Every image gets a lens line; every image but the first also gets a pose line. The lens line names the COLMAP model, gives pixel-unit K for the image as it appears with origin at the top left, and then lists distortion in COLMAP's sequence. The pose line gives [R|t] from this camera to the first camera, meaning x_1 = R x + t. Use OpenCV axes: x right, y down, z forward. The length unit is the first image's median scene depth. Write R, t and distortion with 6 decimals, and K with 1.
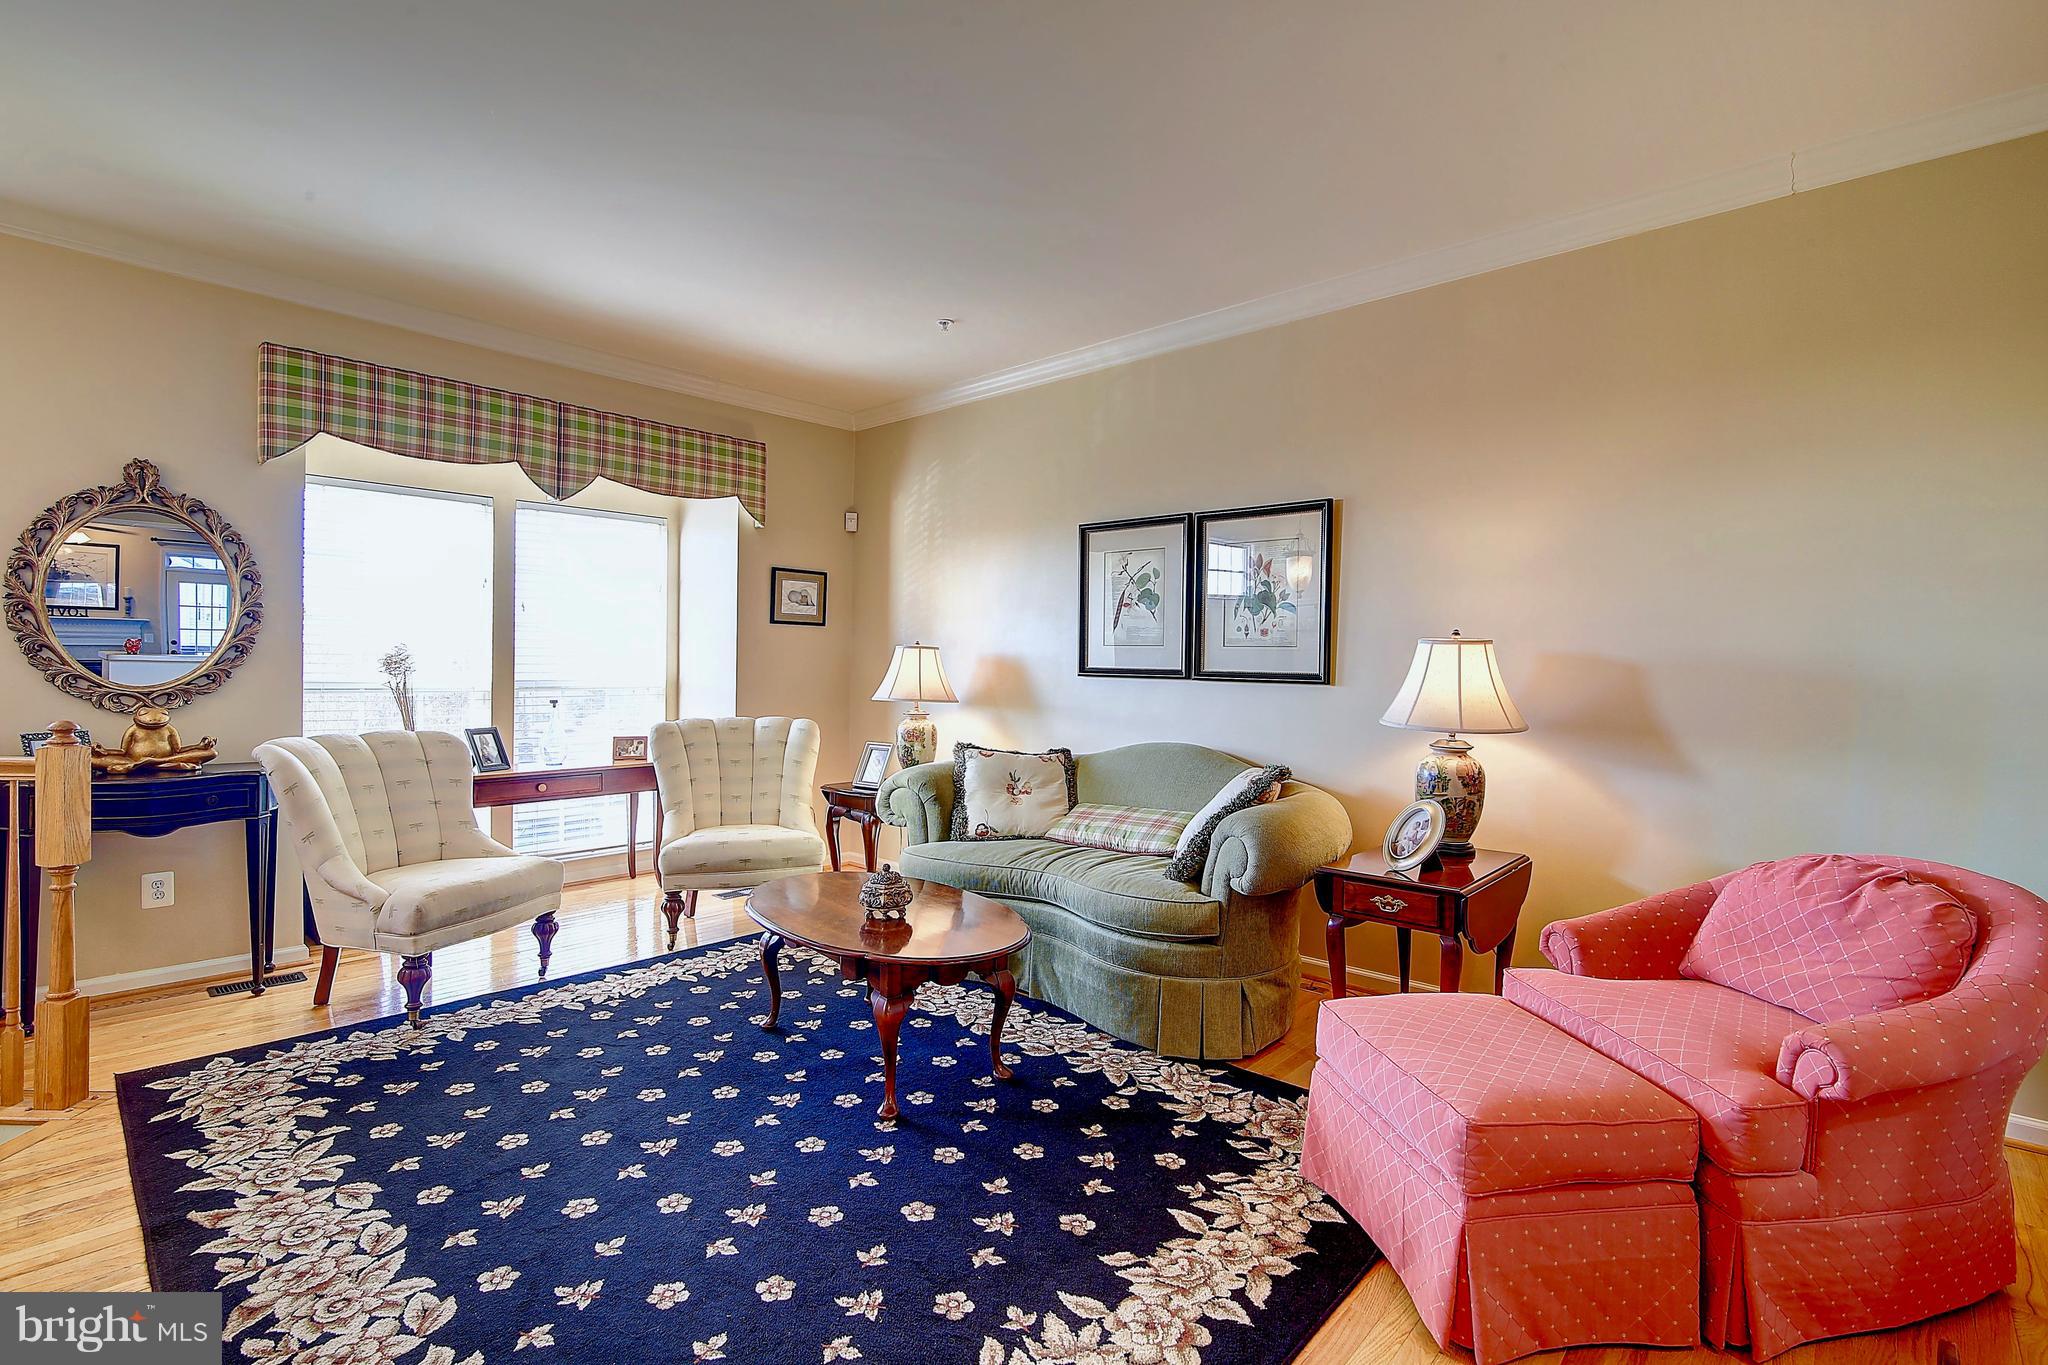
lens RADIAL K [[938.7, 0, 1026.1], [0, 938.7, 678.6], [0, 0, 1]] dist [-0.020551, 0.001936]
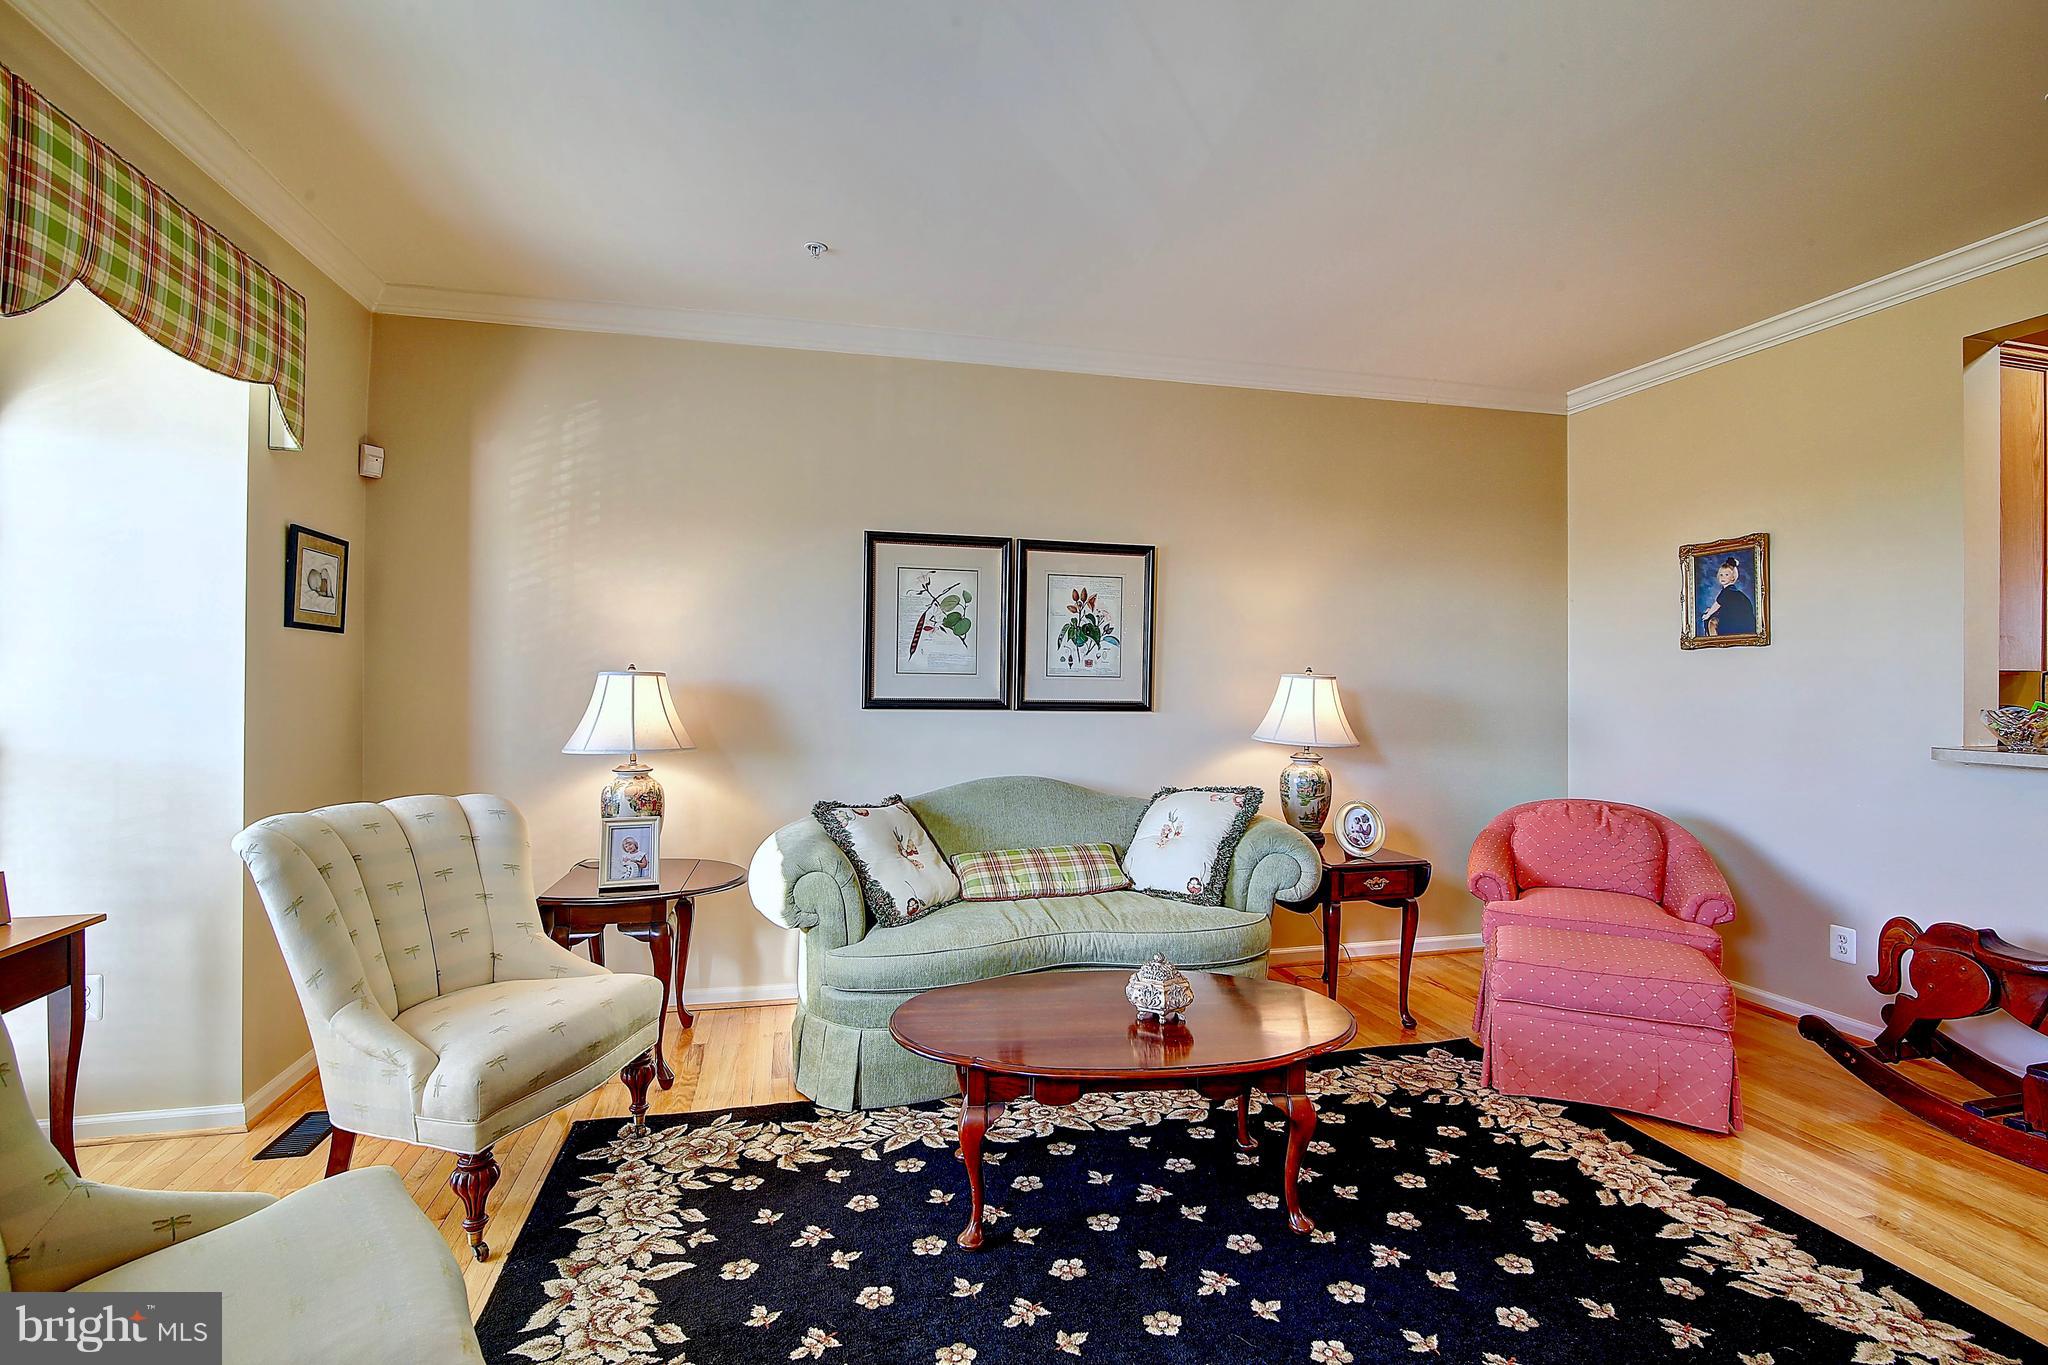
lens RADIAL K [[938.7, 0, 1026.1], [0, 938.7, 678.6], [0, 0, 1]] dist [-0.020551, 0.001936]
pose [[0.558526, -0.006119, 0.829464, -0.665683], [0.012109, 0.999926, -0.000777, -0.032273], [-0.829398, 0.010478, 0.558559, 0.475408]]
